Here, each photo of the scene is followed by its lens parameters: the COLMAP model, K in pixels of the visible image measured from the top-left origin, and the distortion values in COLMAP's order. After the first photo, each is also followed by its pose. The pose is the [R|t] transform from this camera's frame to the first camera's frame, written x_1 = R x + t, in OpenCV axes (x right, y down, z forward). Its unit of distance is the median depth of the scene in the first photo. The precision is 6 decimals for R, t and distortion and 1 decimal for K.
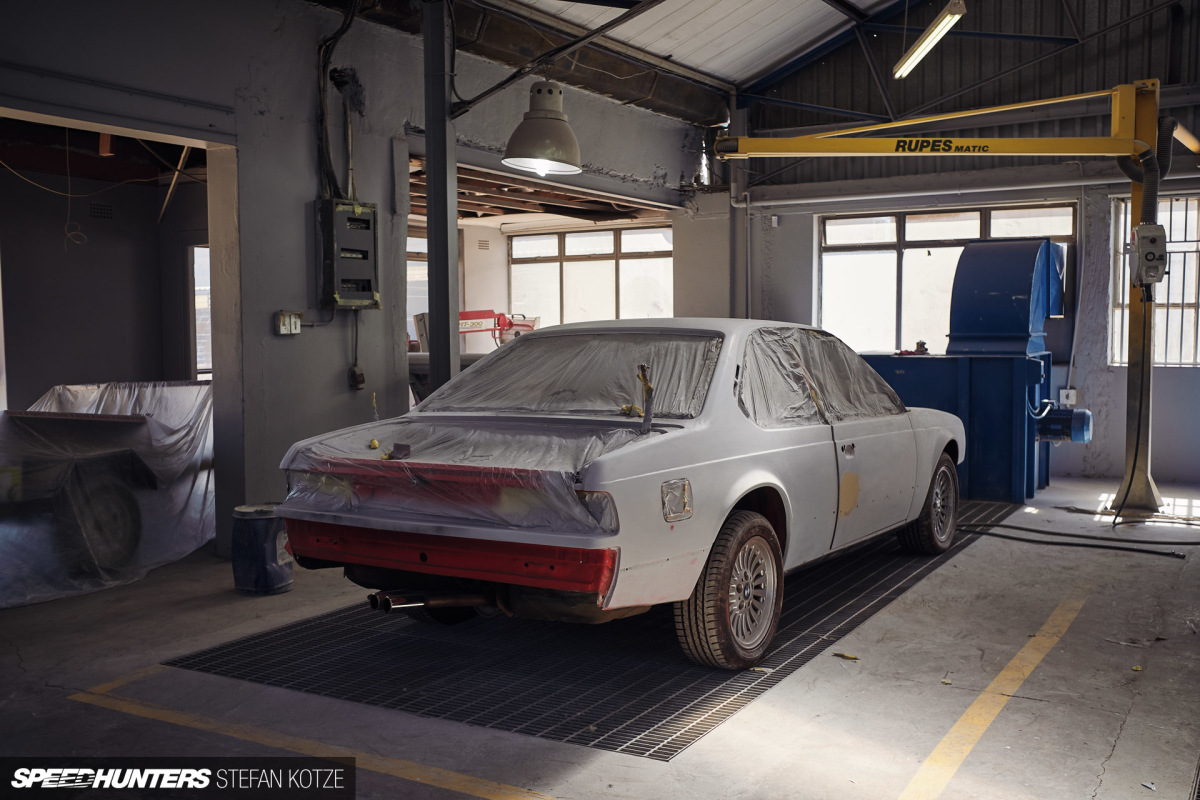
lens RADIAL K [[1184.5, 0, 600.0], [0, 1184.5, 400.0], [0, 0, 1]] dist [-0.018995, -0.005582]
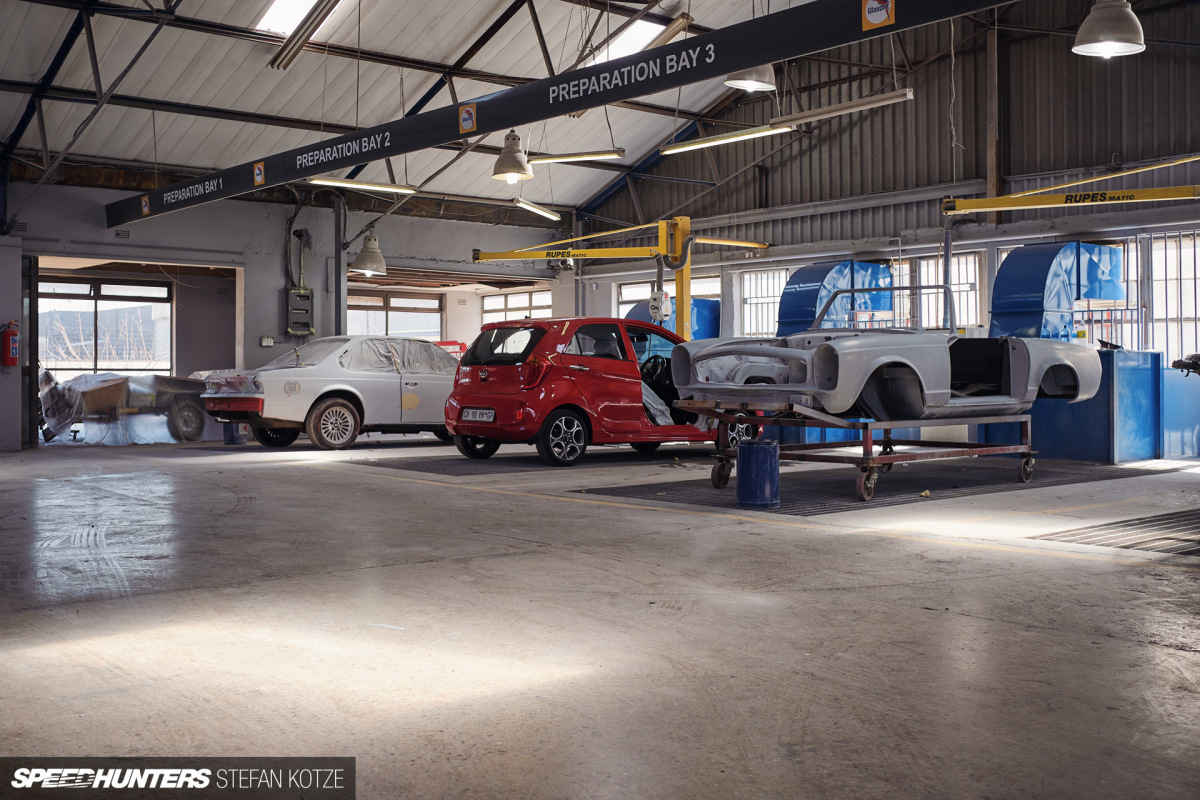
lens RADIAL K [[1280.3, 0, 600.0], [0, 1280.3, 400.0], [0, 0, 1]] dist [-0.147338, -0.001715]
pose [[0.960744, 0.007399, -0.277337, 0.937311], [-0.020001, 0.998890, -0.042637, 0.127437], [0.276714, 0.046510, 0.959826, -1.070056]]
